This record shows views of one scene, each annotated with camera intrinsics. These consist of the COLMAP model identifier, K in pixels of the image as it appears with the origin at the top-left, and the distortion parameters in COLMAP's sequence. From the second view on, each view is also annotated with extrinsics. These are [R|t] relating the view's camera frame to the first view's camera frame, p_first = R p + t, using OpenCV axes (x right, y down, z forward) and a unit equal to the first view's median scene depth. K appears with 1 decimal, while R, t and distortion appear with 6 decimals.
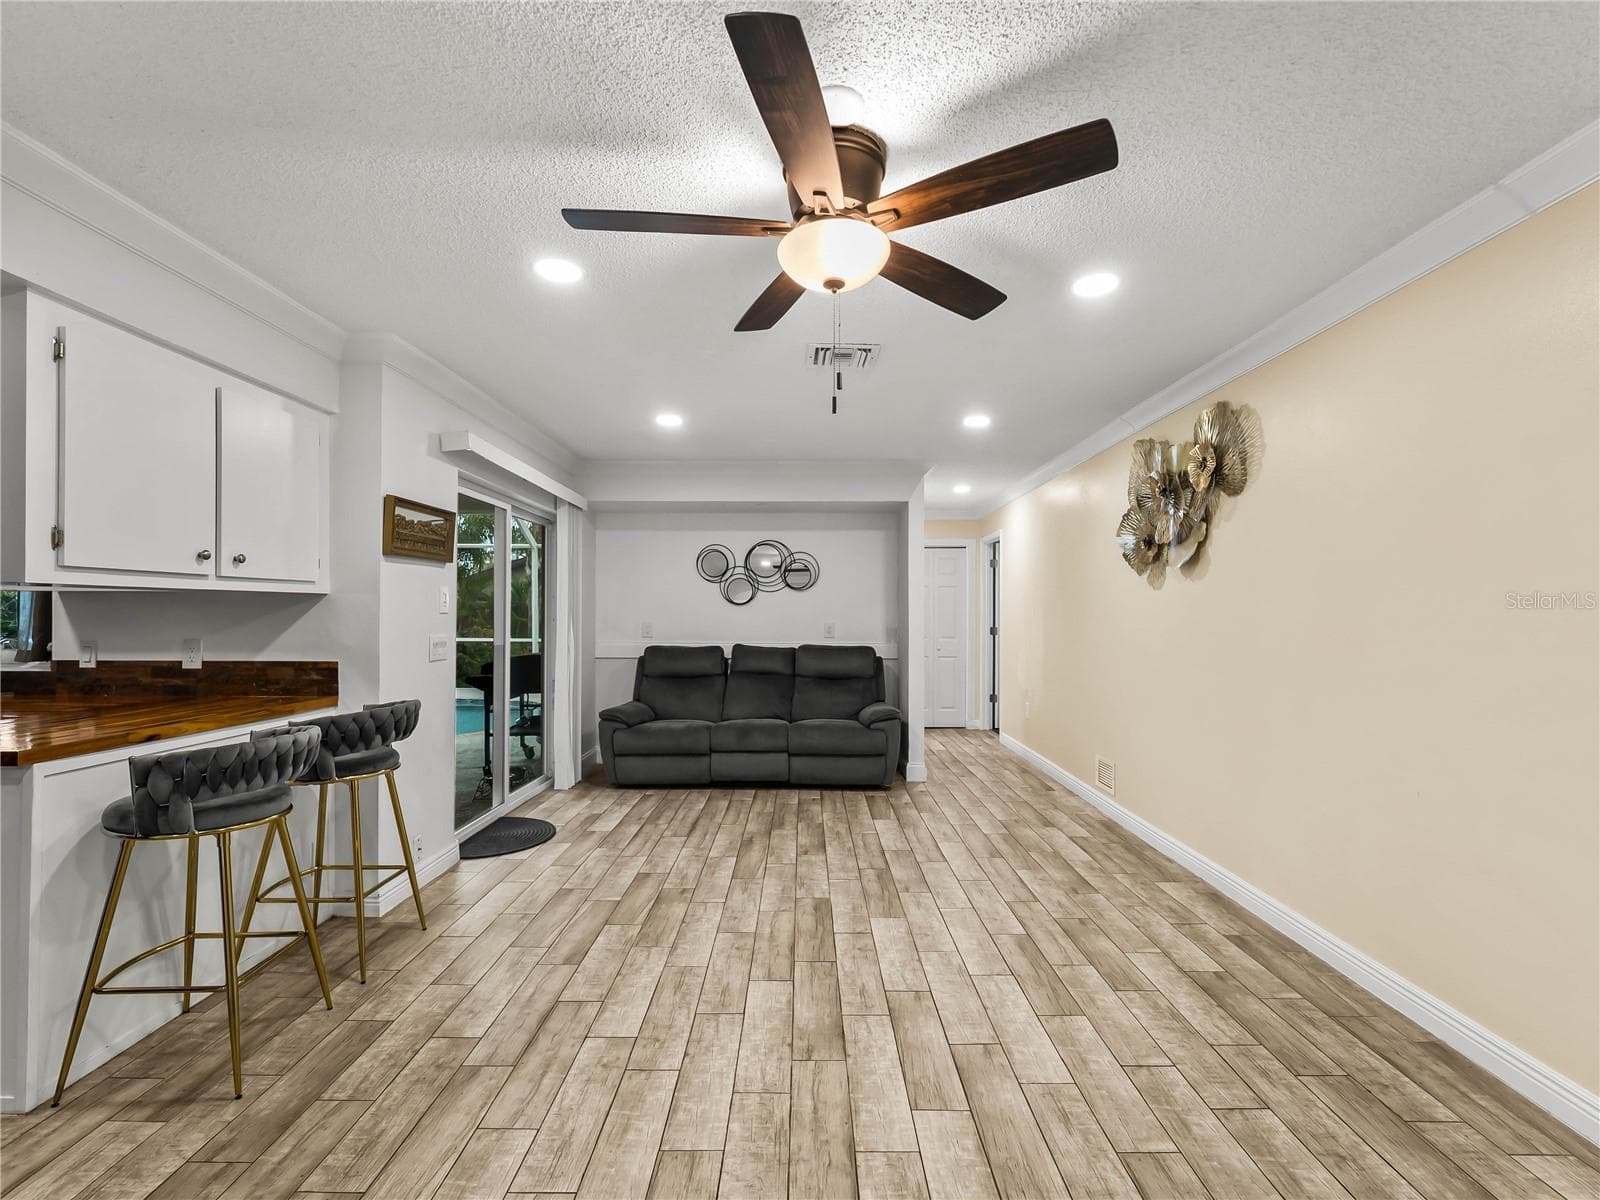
lens RADIAL K [[743.4, 0, 809.3], [0, 743.4, 606.5], [0, 0, 1]] dist [-0.001084, -0.000527]
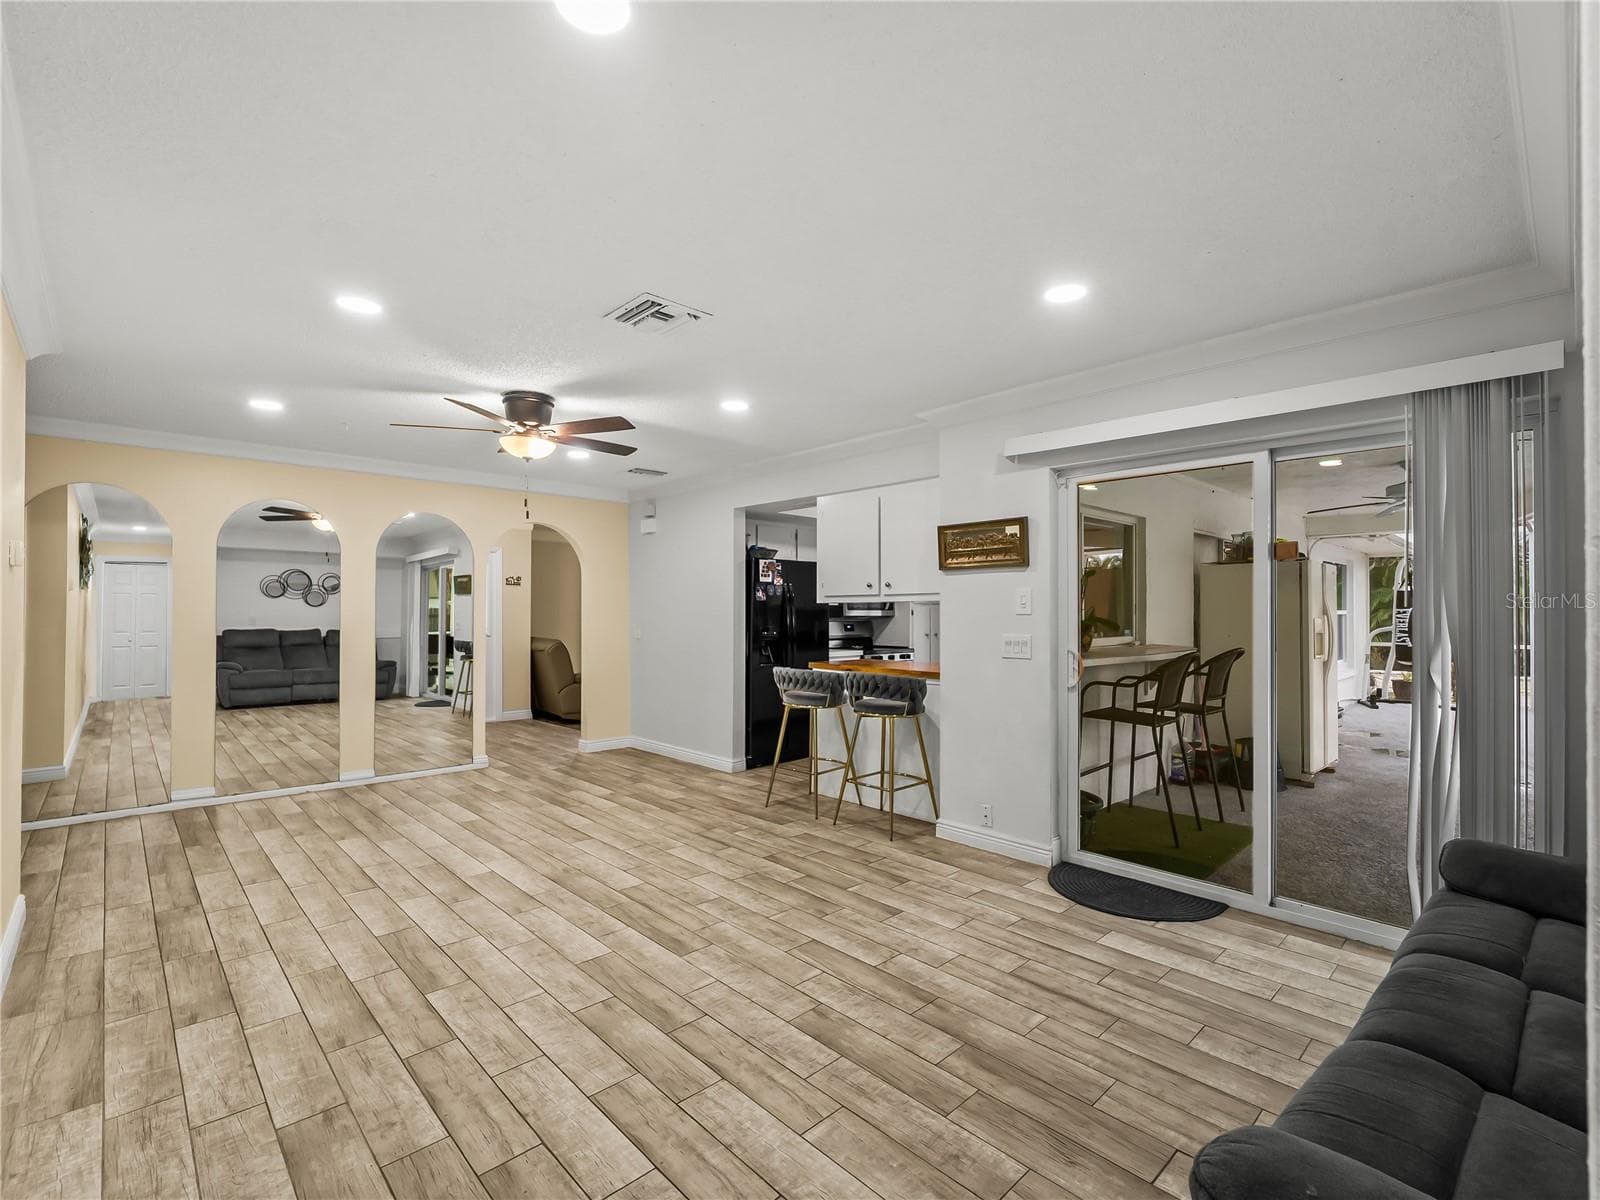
lens RADIAL K [[743.4, 0, 809.3], [0, 743.4, 606.5], [0, 0, 1]] dist [-0.001084, -0.000527]
pose [[-0.731720, -0.009833, -0.681535, 0.526178], [0.002086, 0.999859, -0.016665, 0.015622], [0.681603, -0.013616, -0.731596, 1.829237]]
